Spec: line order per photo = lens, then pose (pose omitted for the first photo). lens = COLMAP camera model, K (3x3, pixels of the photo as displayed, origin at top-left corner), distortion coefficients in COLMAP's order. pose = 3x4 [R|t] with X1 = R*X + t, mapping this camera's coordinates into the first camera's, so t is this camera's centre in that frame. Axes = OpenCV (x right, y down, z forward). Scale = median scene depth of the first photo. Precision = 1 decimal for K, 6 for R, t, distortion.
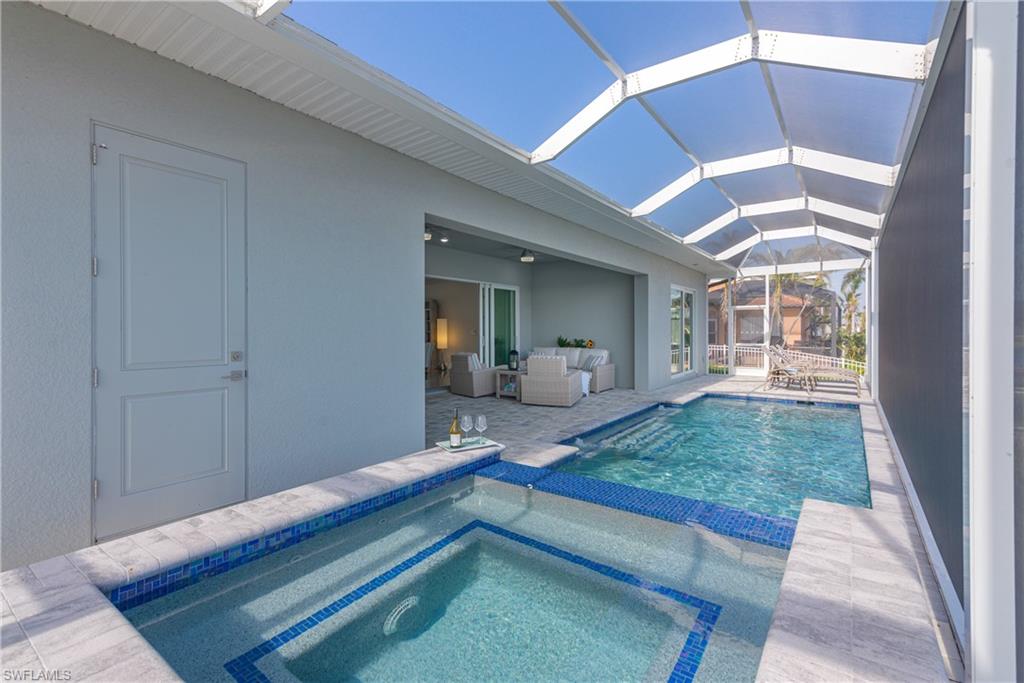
lens RADIAL K [[461.8, 0, 513.1], [0, 461.8, 337.7], [0, 0, 1]] dist [0.016692, -0.001113]
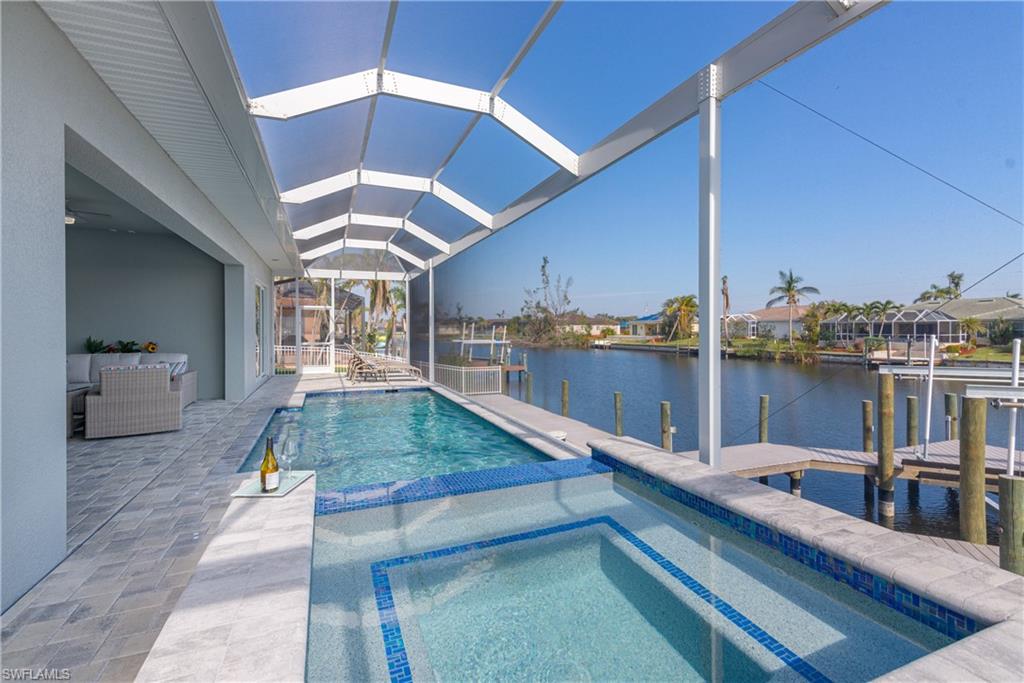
lens RADIAL K [[461.8, 0, 514.0], [0, 461.8, 333.9], [0, 0, 1]] dist [0.016692, -0.001113]
pose [[0.525439, -0.005382, 0.850815, -0.216656], [0.012552, 0.999920, -0.001427, 0.000494], [-0.850739, 0.011430, 0.525464, 0.119831]]
